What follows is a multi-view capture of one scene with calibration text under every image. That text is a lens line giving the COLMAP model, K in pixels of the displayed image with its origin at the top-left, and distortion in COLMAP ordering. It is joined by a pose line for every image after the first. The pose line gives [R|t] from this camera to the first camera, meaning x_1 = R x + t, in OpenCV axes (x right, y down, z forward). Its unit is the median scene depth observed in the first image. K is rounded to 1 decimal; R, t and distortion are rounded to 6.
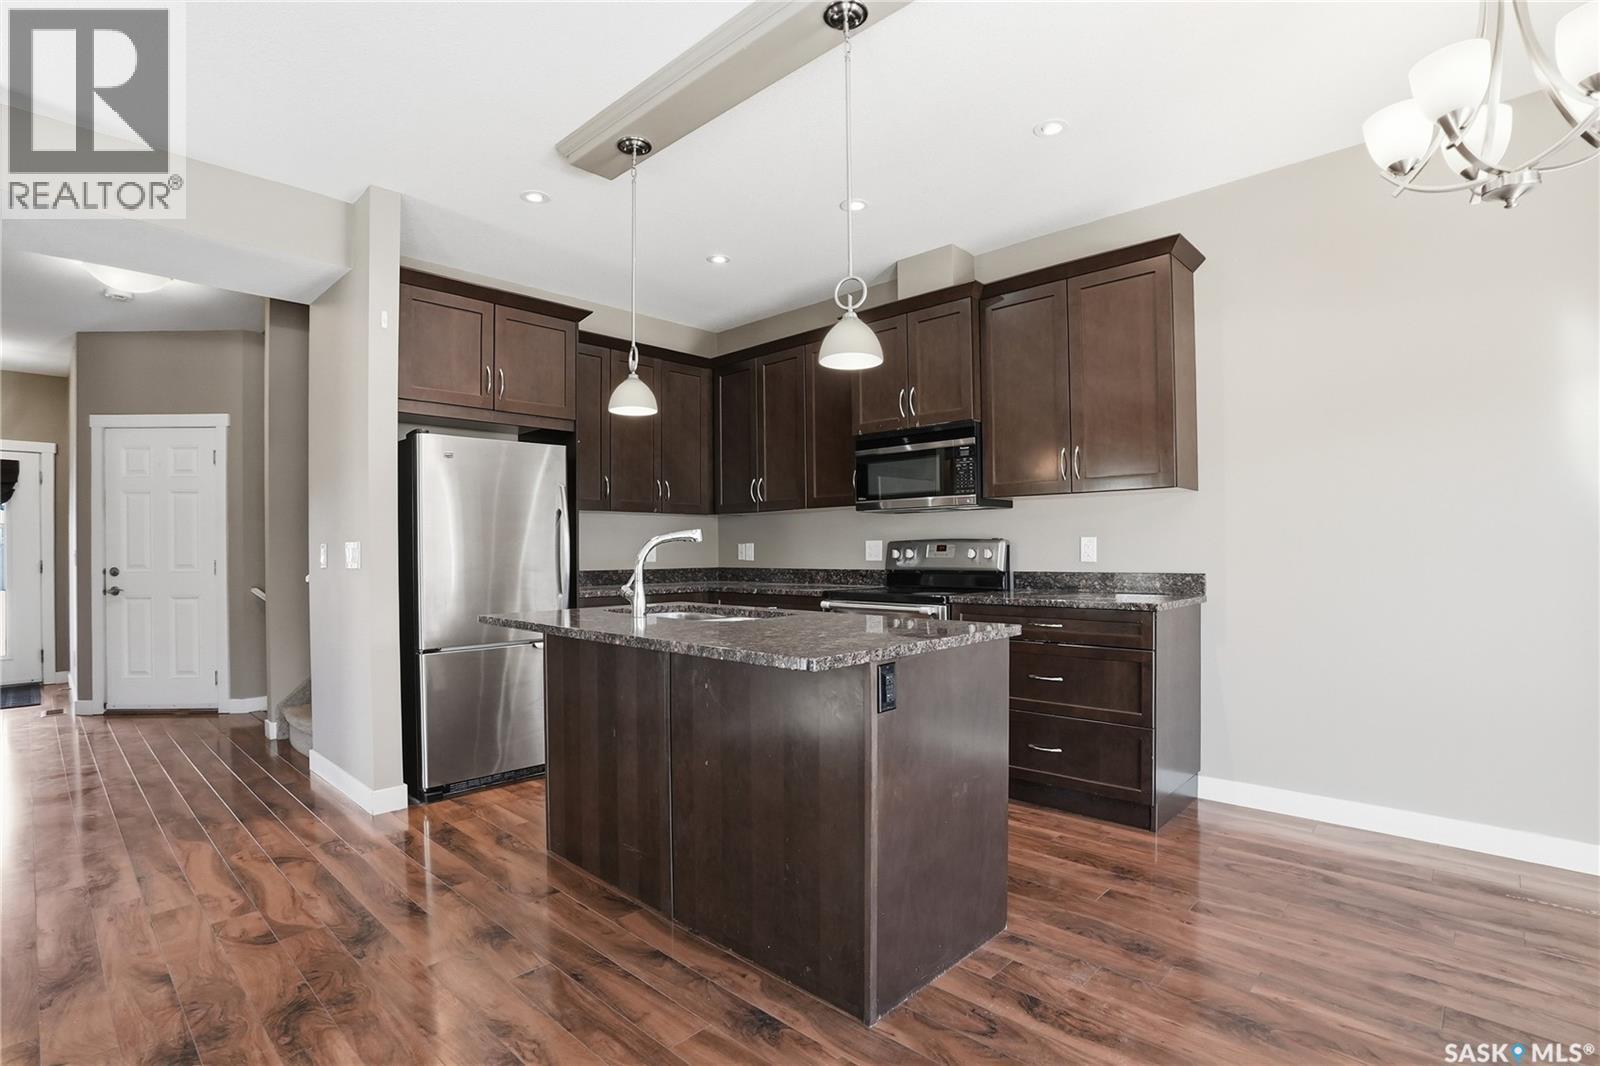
lens RADIAL K [[769.4, 0, 790.1], [0, 769.4, 546.0], [0, 0, 1]] dist [-0.053262, 0.015412]
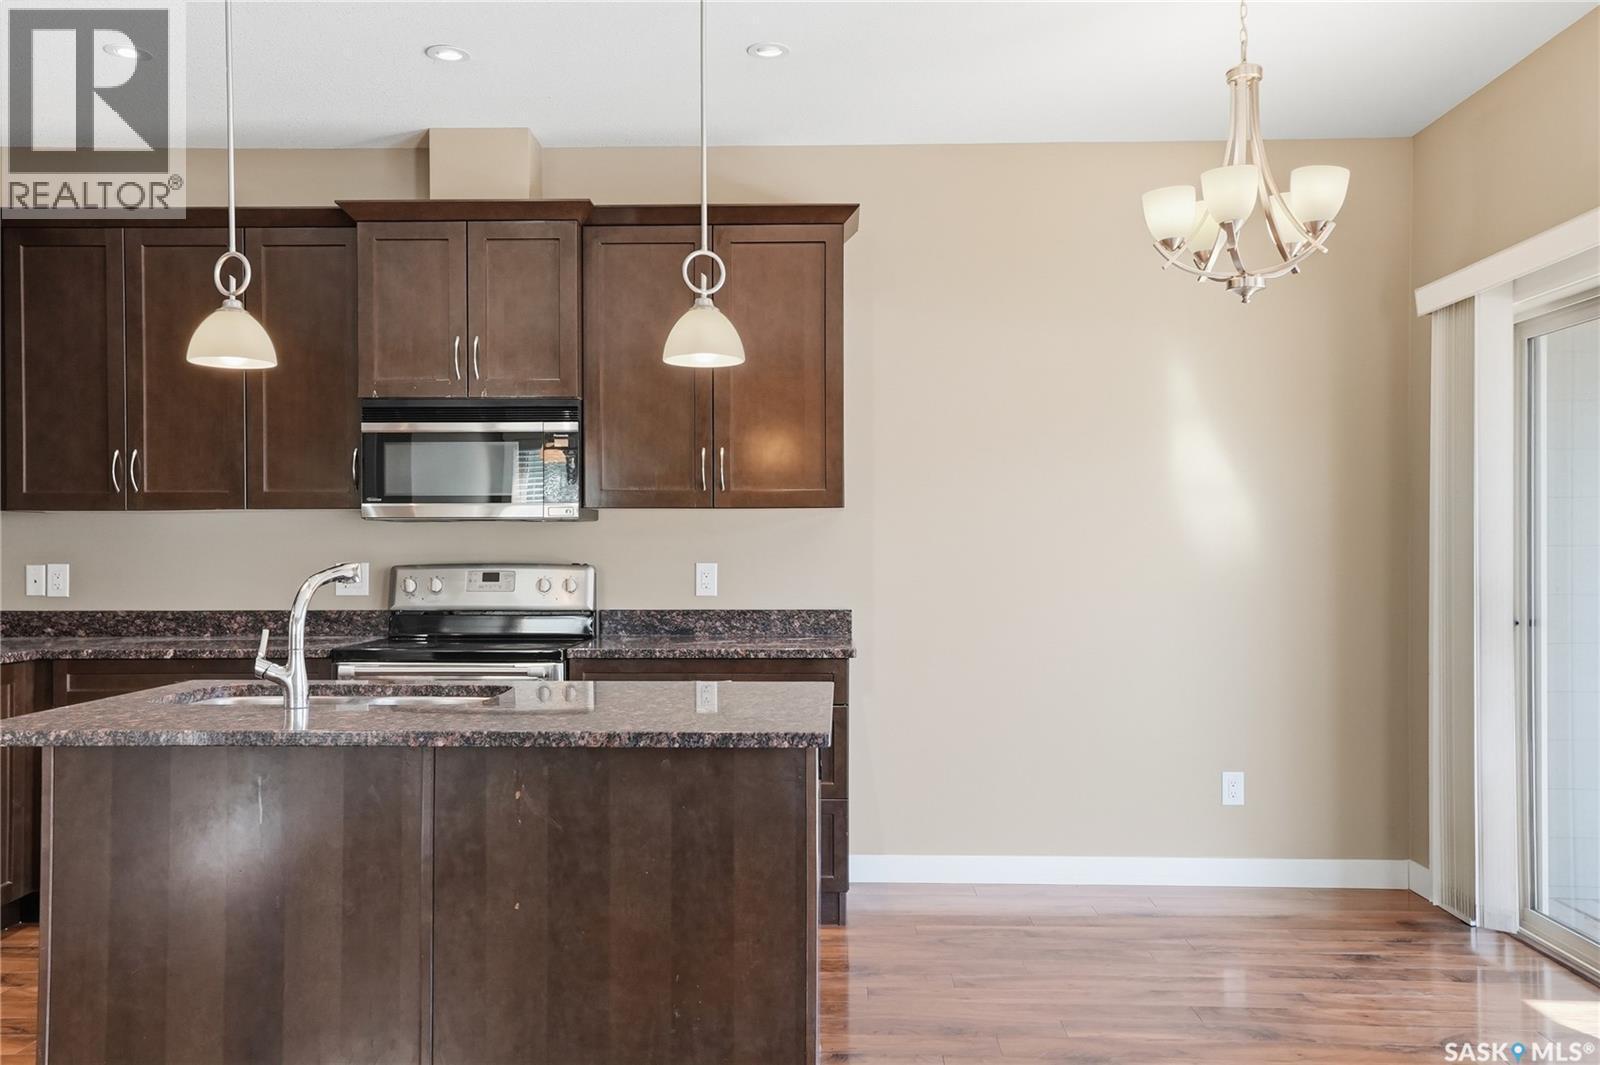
lens RADIAL K [[1346.9, 0, 789.3], [0, 1346.9, 537.1], [0, 0, 1]] dist [0.021611, -0.001748]
pose [[0.743455, 0.011803, 0.668681, -0.438546], [-0.008099, 0.999930, -0.008645, -0.026724], [-0.668737, 0.001011, 0.743499, -0.049289]]
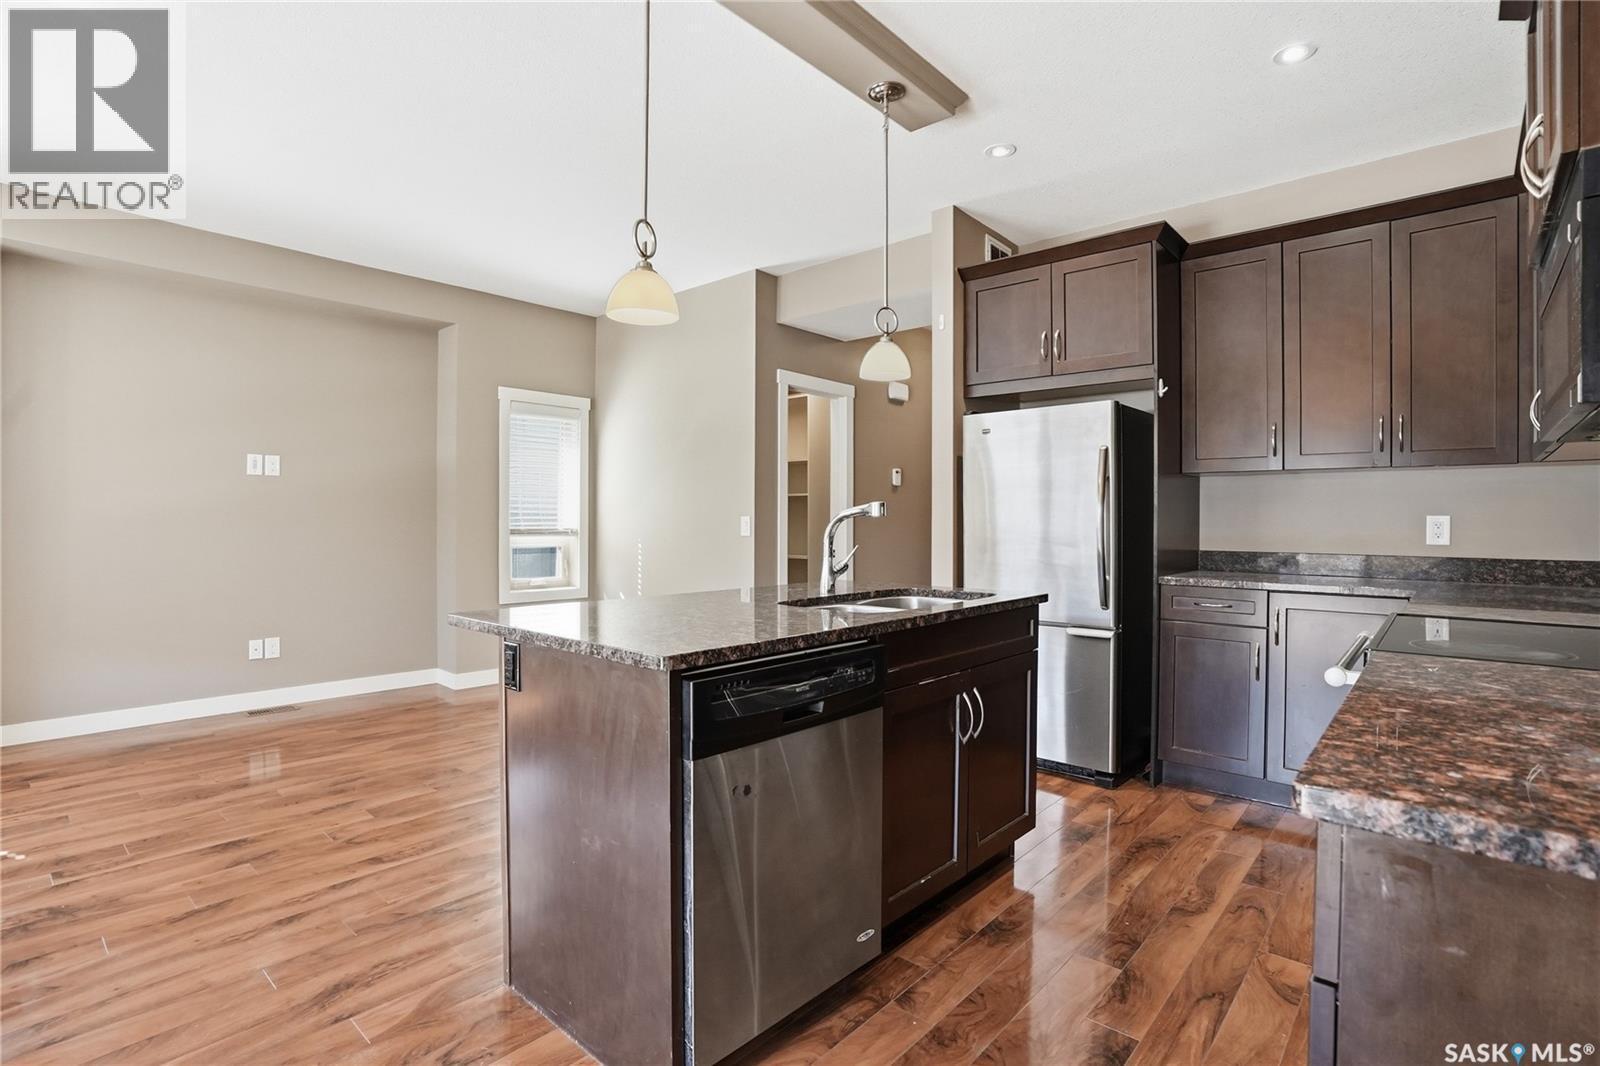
lens RADIAL K [[769.4, 0, 805.7], [0, 769.4, 526.4], [0, 0, 1]] dist [-0.053262, 0.015412]
pose [[0.047081, 0.012015, -0.998819, 0.542067], [0.001065, 0.999926, 0.012079, -0.003449], [0.998891, -0.001632, 0.047065, 0.643418]]
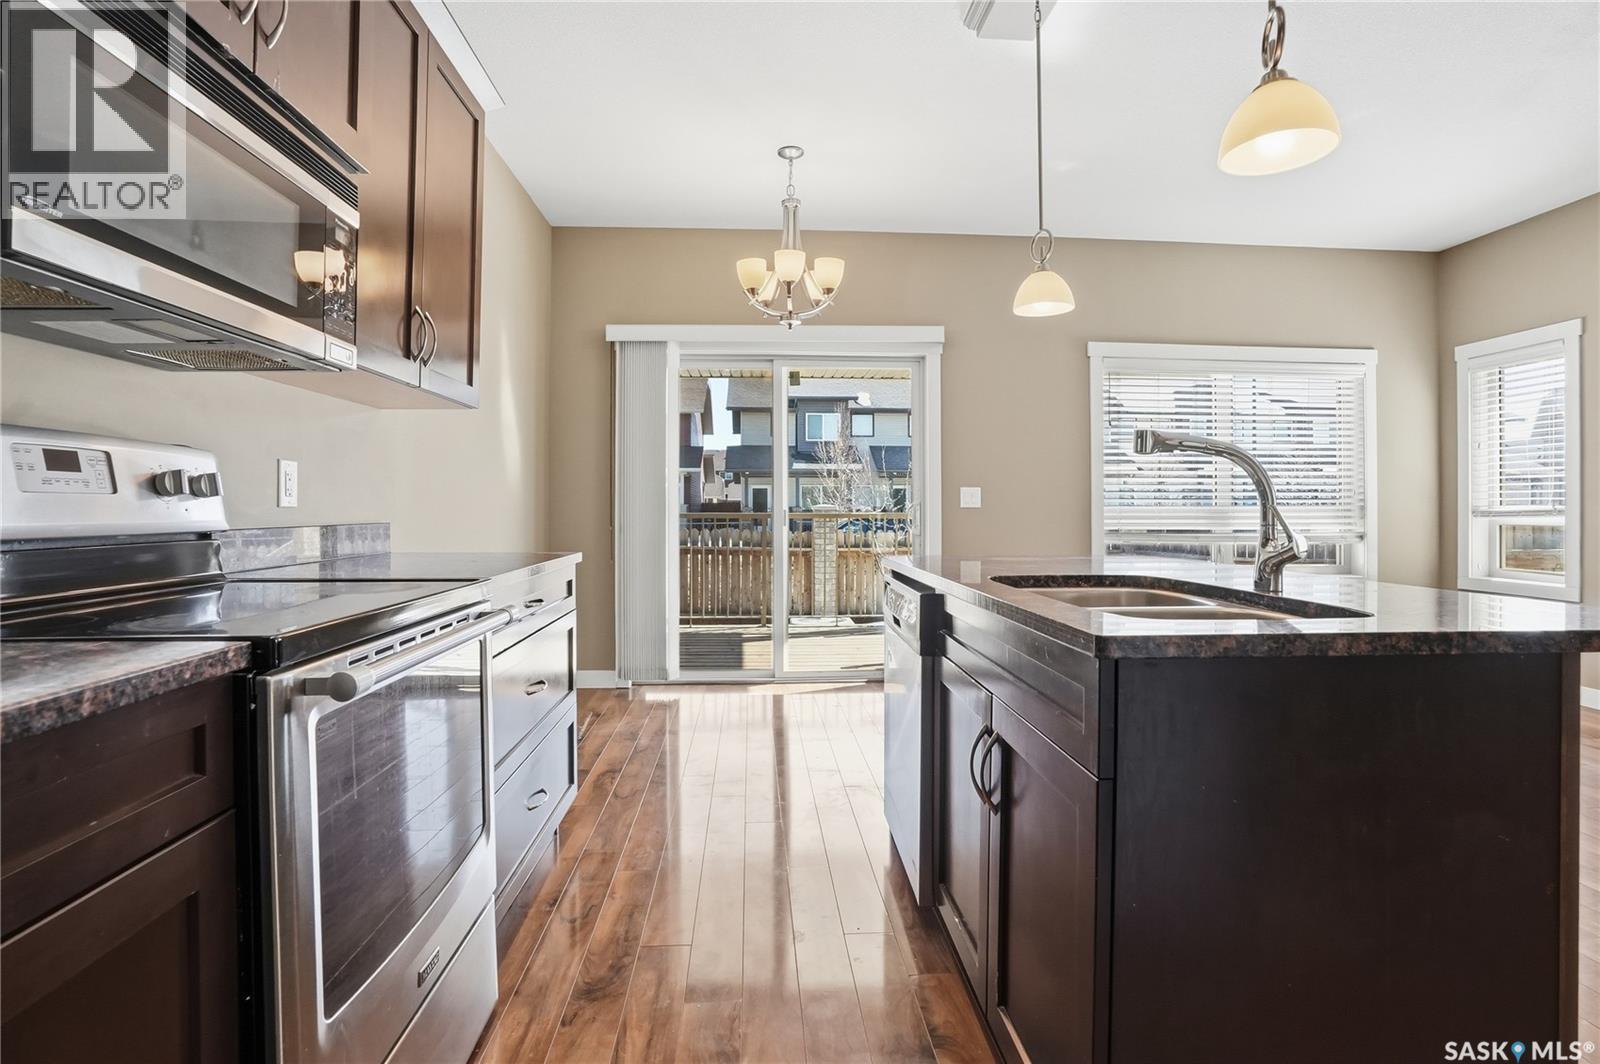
lens RADIAL K [[769.4, 0, 796.0], [0, 769.4, 498.0], [0, 0, 1]] dist [-0.053262, 0.015412]
pose [[-0.740651, 0.013882, 0.671747, -0.210218], [0.000668, 0.999801, -0.019924, 0.024194], [-0.671890, -0.014308, -0.740513, 1.131704]]
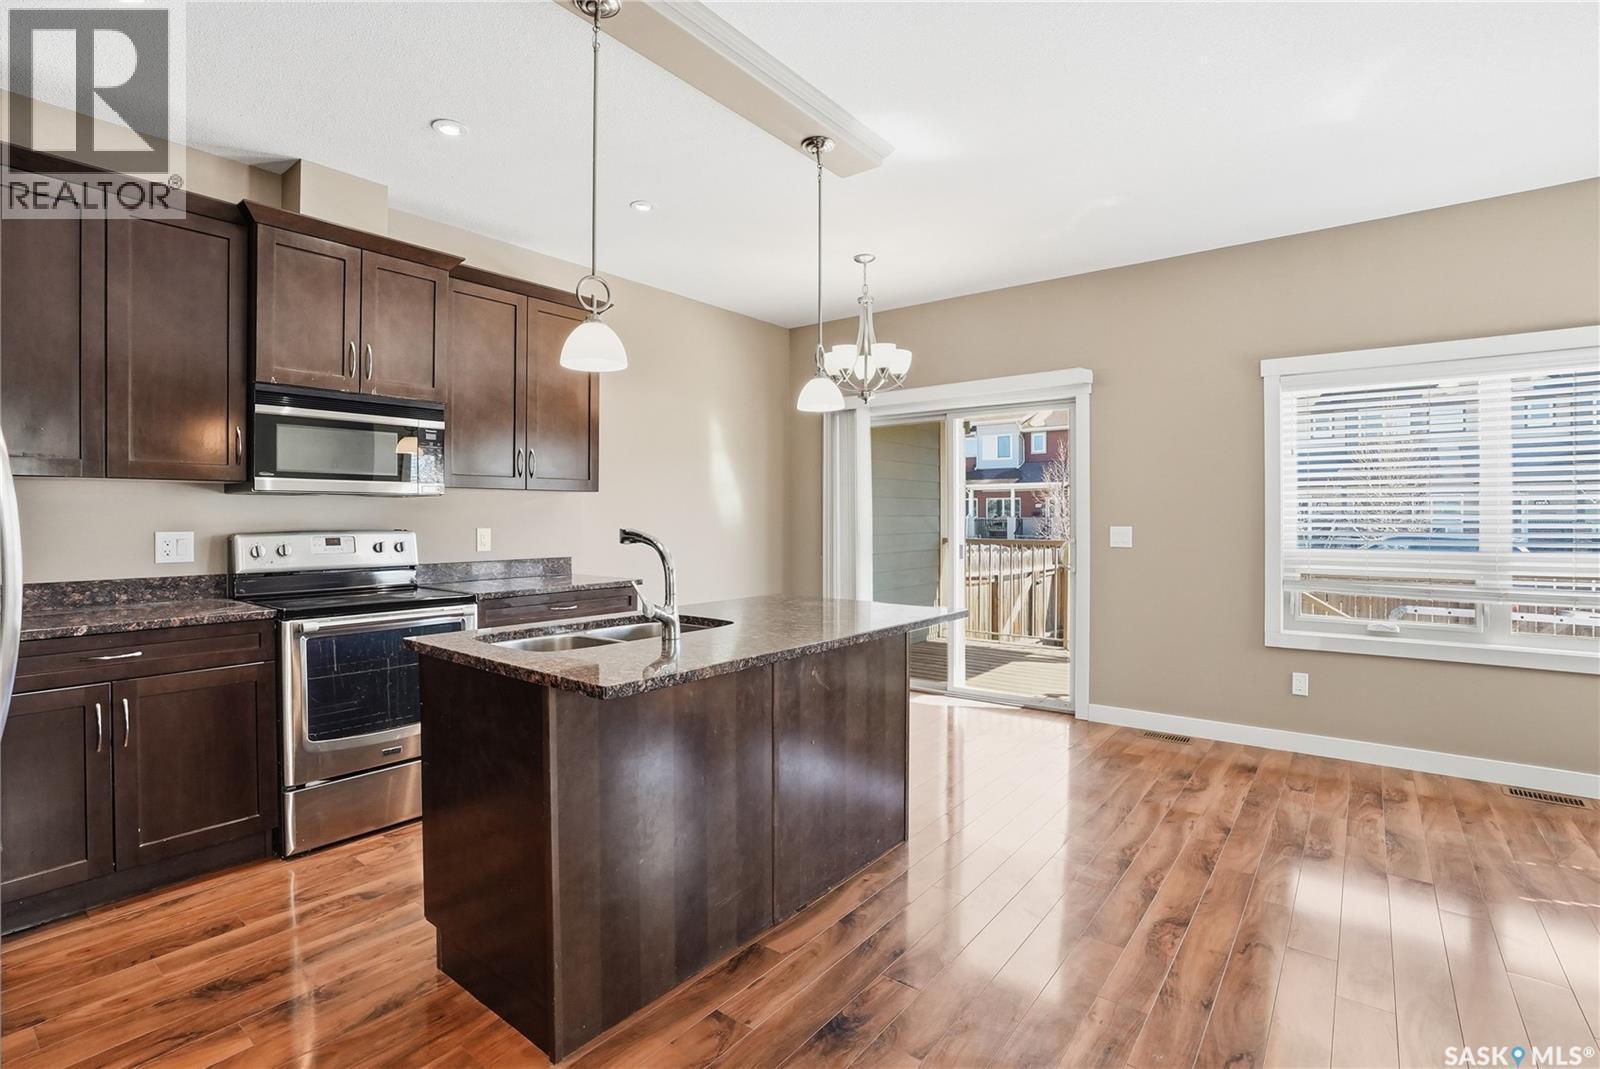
lens RADIAL K [[769.4, 0, 800.8], [0, 769.4, 504.0], [0, 0, 1]] dist [-0.053262, 0.015412]
pose [[-0.104165, 0.022987, 0.994294, -0.714883], [-0.004154, 0.999714, -0.023547, -0.022498], [-0.994551, -0.006583, -0.104039, 0.662312]]
